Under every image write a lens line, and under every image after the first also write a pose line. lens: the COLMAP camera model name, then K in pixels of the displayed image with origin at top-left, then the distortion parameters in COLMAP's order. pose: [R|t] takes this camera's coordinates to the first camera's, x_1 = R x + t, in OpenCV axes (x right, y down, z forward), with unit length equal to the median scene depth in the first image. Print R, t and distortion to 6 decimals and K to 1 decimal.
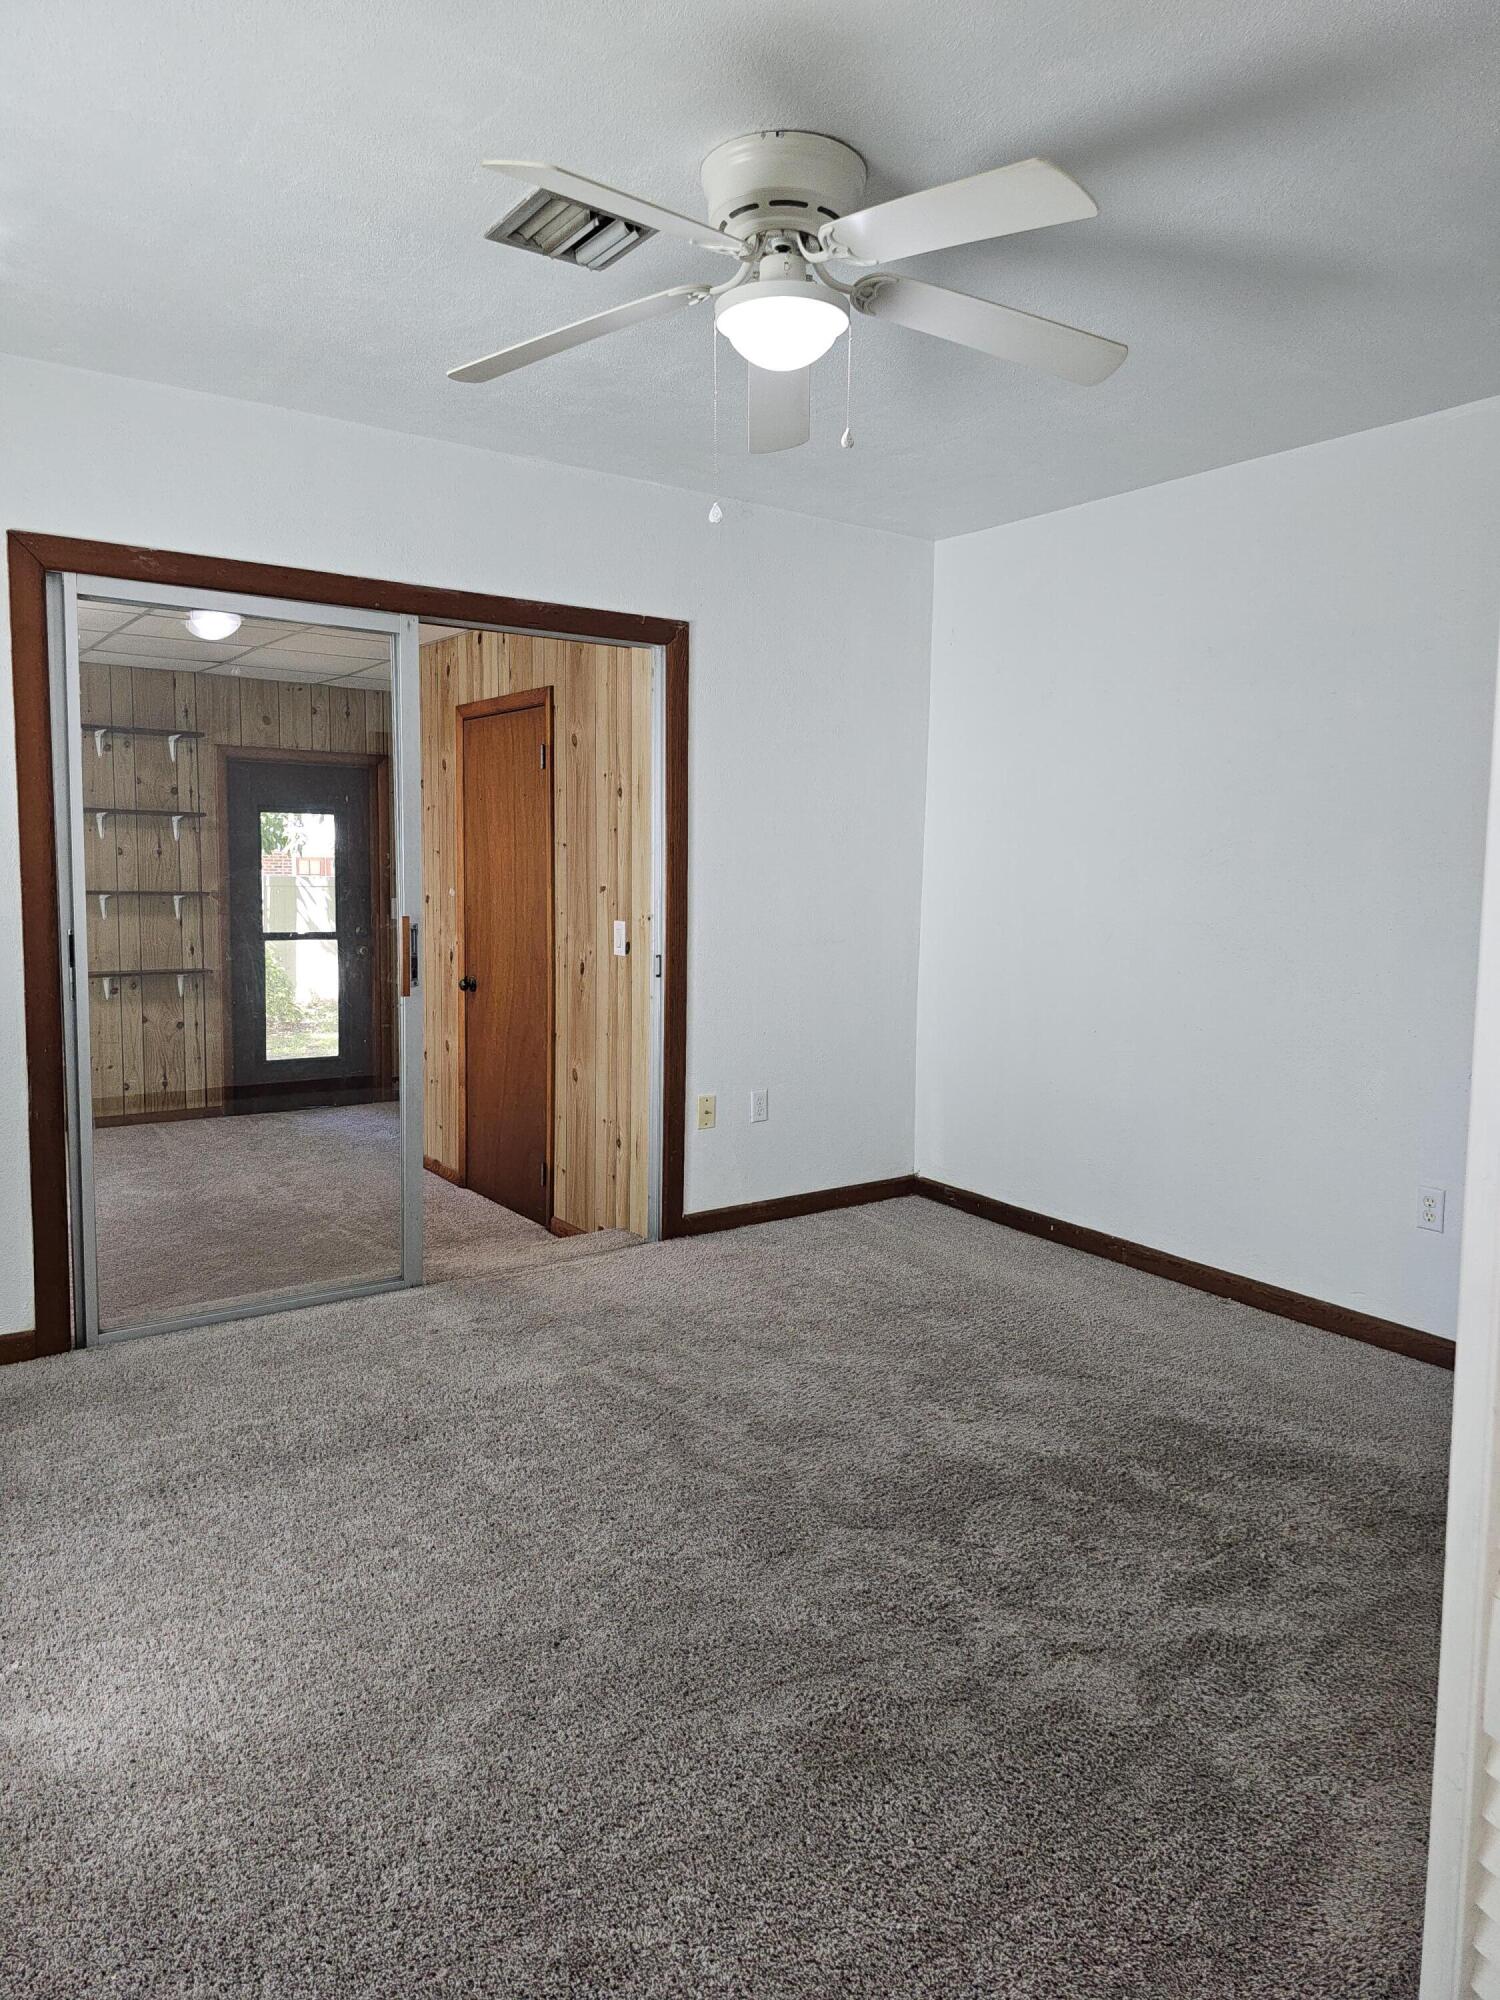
lens RADIAL K [[1349.0, 0, 745.8], [0, 1349.0, 989.4], [0, 0, 1]] dist [0.073038, -0.065631]
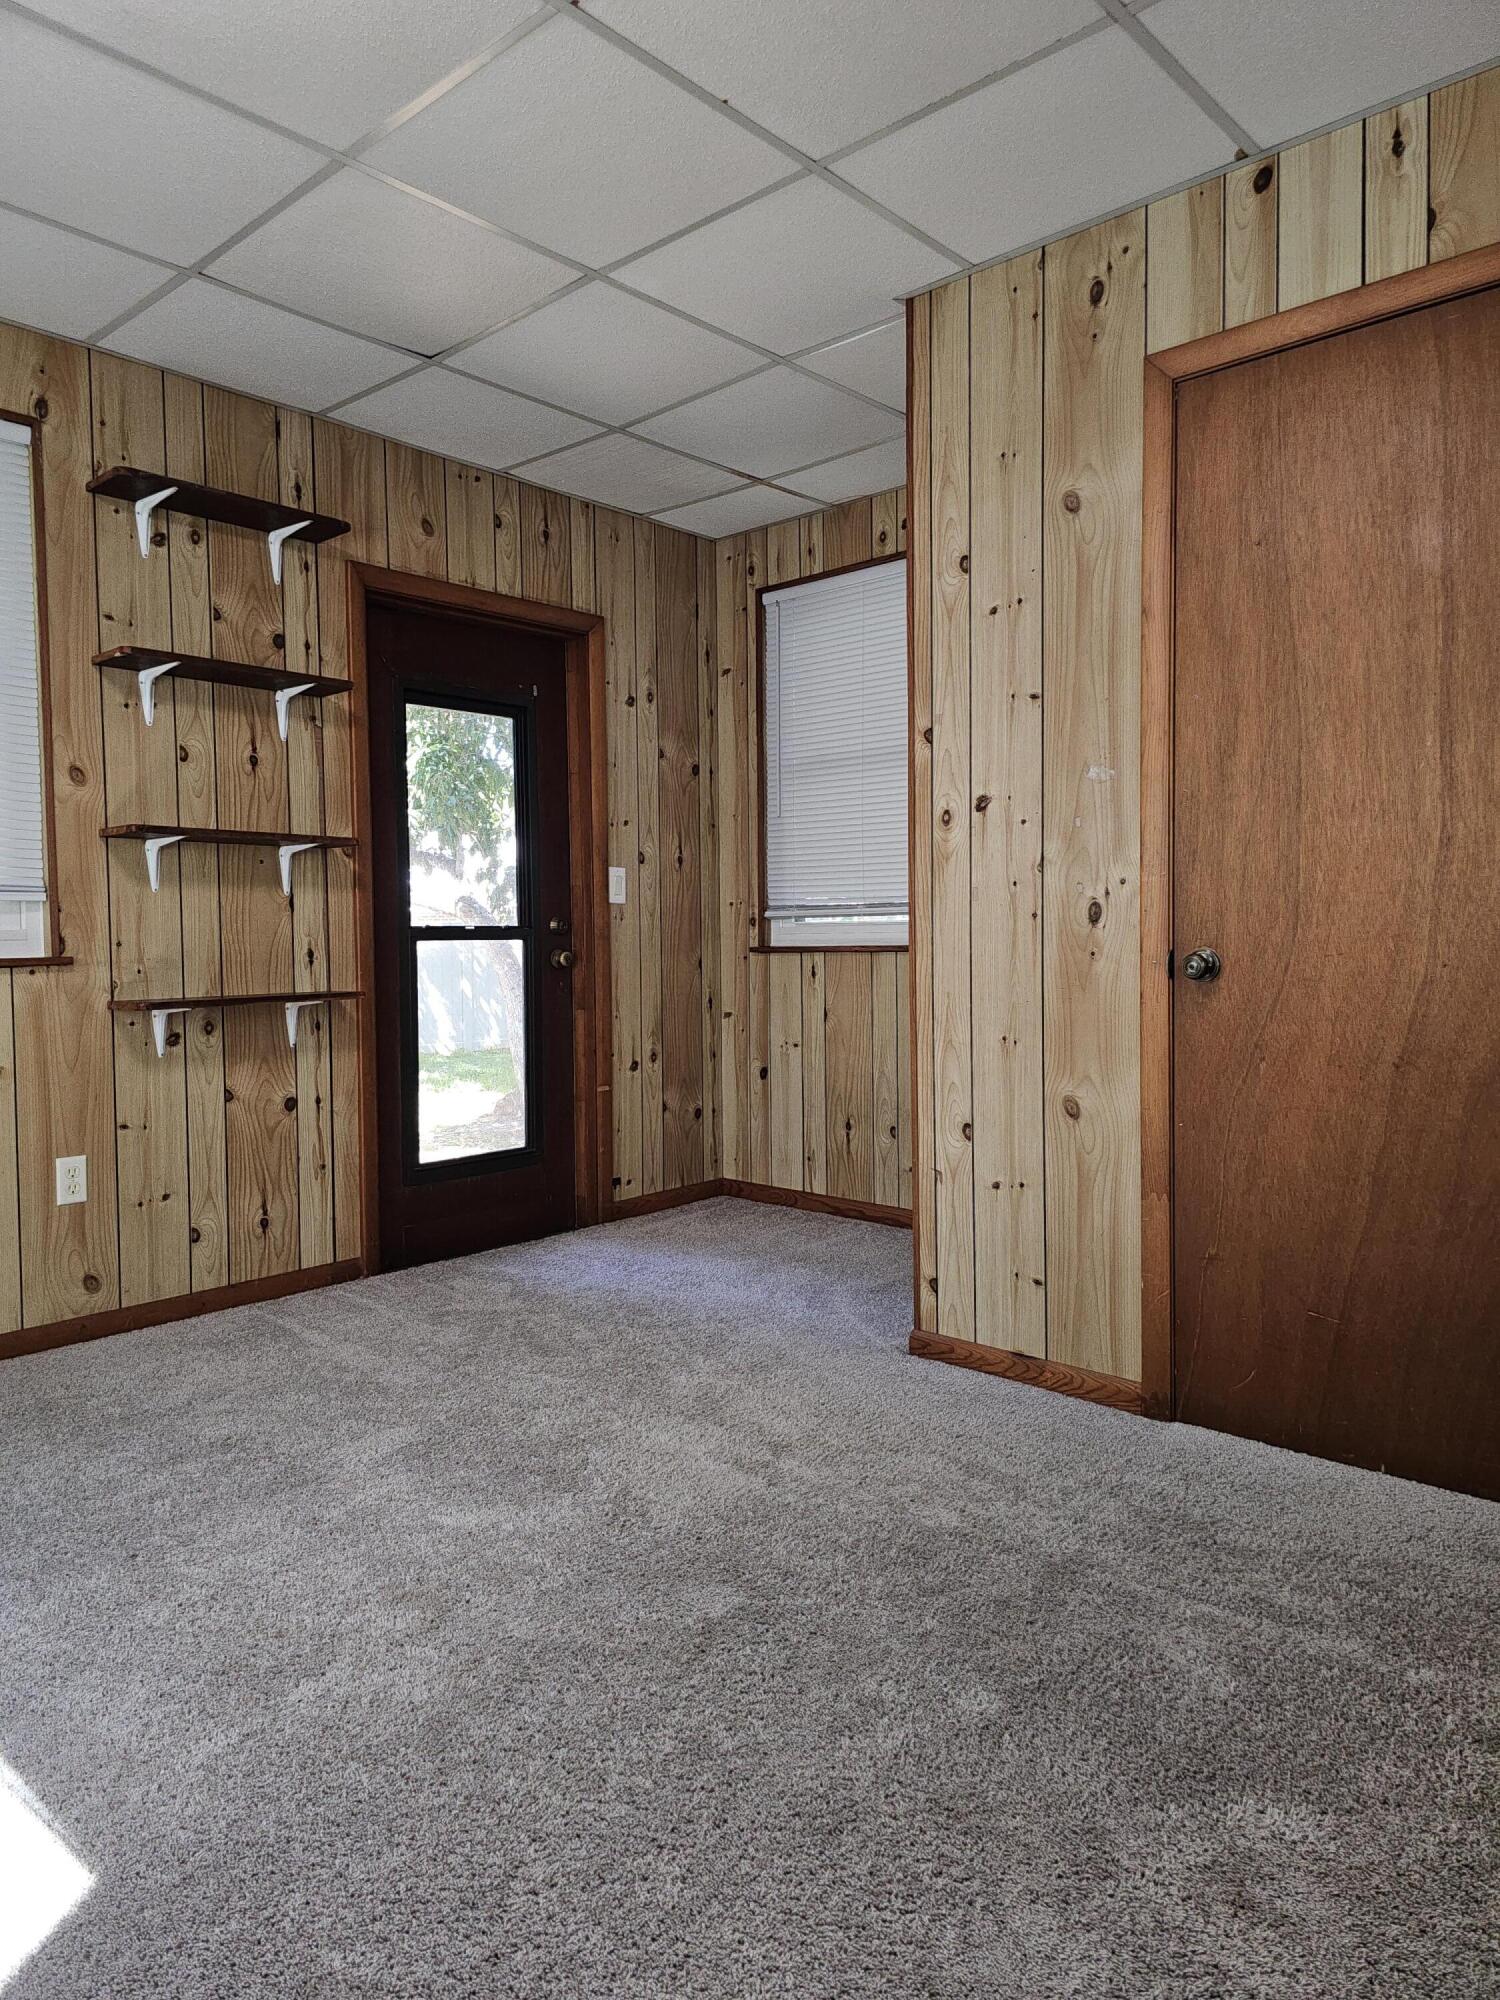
lens RADIAL K [[1349.0, 0, 736.5], [0, 1349.0, 982.5], [0, 0, 1]] dist [0.073038, -0.065631]
pose [[0.977402, -0.034766, 0.208509, -0.362005], [0.045908, 0.997751, -0.048836, 0.013784], [-0.206342, 0.057305, 0.976800, 0.475765]]
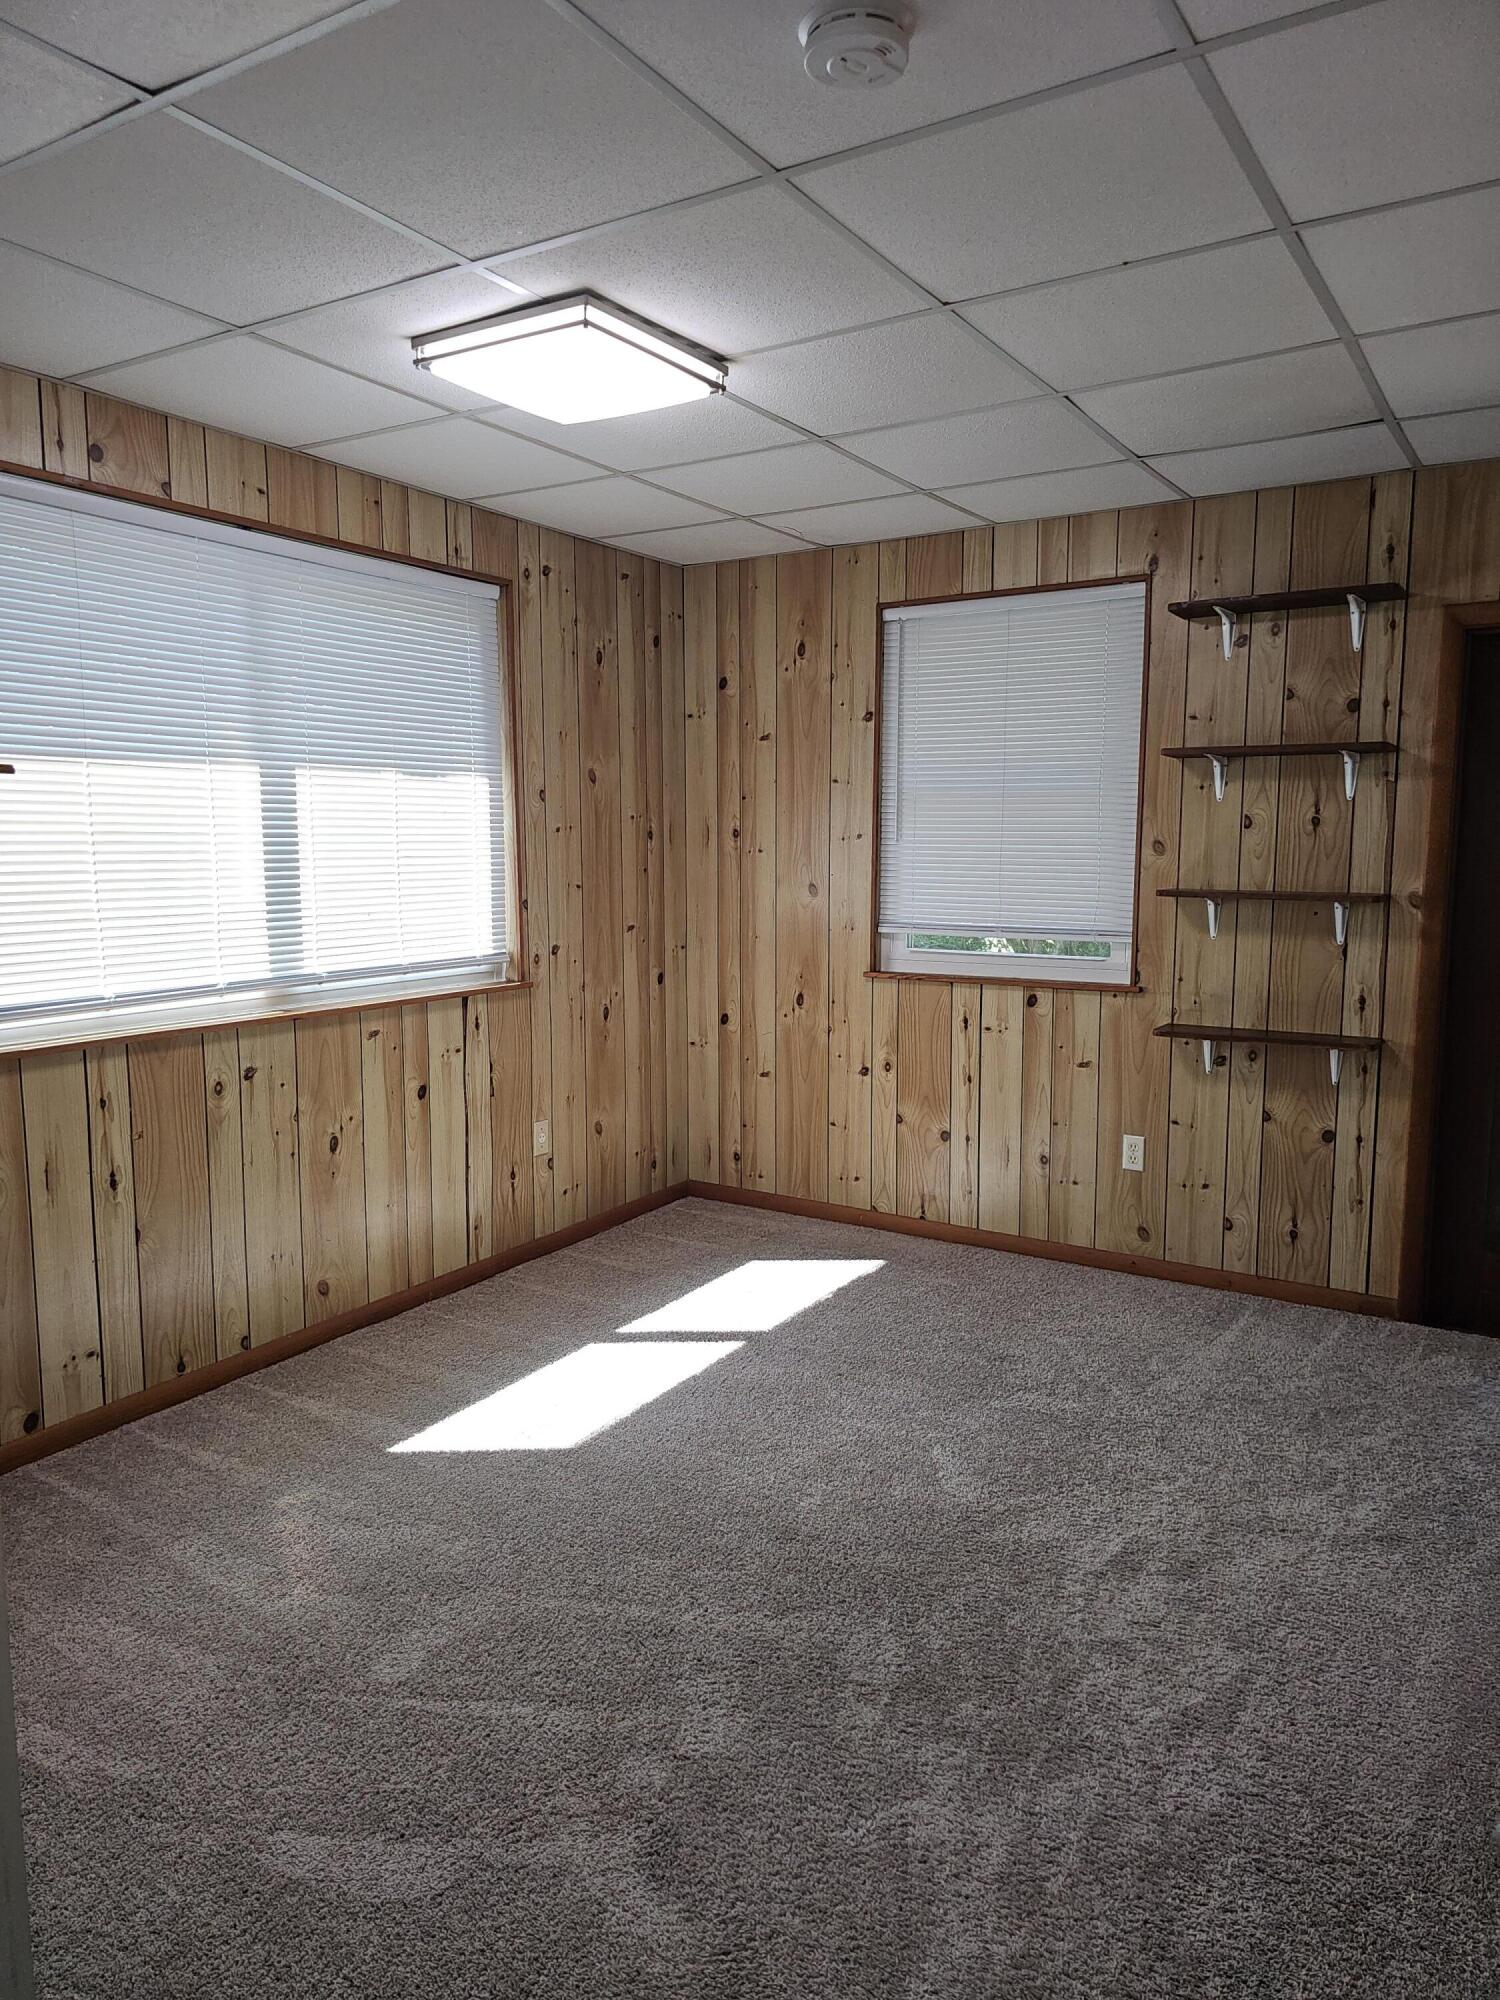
lens RADIAL K [[1349.0, 0, 740.6], [0, 1349.0, 1007.7], [0, 0, 1]] dist [0.073038, -0.065631]
pose [[0.389100, 0.100128, -0.915738, -0.007520], [-0.077617, 0.994104, 0.075717, -0.049365], [0.917920, 0.041615, 0.394577, 0.570490]]
